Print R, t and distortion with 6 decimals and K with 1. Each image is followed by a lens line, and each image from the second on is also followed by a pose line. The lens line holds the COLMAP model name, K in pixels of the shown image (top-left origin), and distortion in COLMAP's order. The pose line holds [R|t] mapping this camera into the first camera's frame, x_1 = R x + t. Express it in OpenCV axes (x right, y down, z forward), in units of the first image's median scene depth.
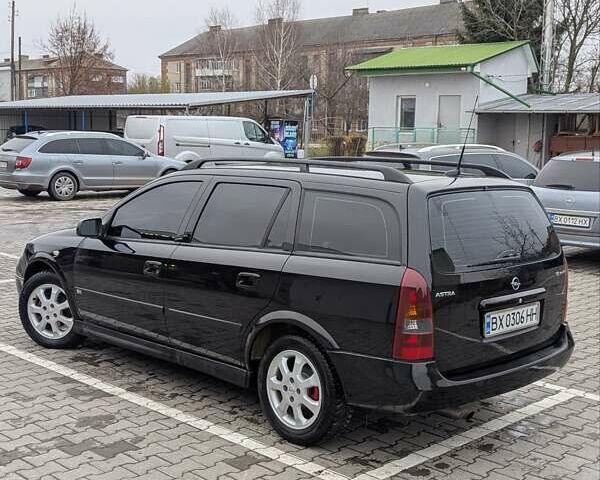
lens RADIAL K [[848.4, 0, 304.8], [0, 848.4, 240.9], [0, 0, 1]] dist [0.038771, 0.000000]
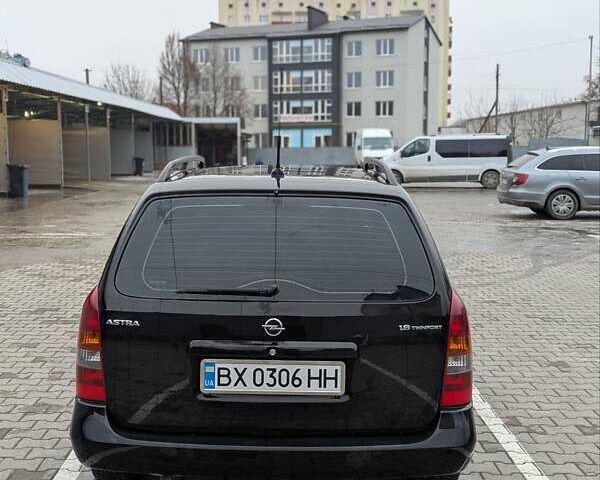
lens RADIAL K [[848.4, 0, 303.0], [0, 848.4, 239.2], [0, 0, 1]] dist [0.038771, 0.000000]
pose [[0.694686, 0.060204, -0.716789, 0.734475], [-0.081272, 0.996680, 0.004948, -0.026720], [0.714707, 0.054818, 0.697272, 0.505128]]
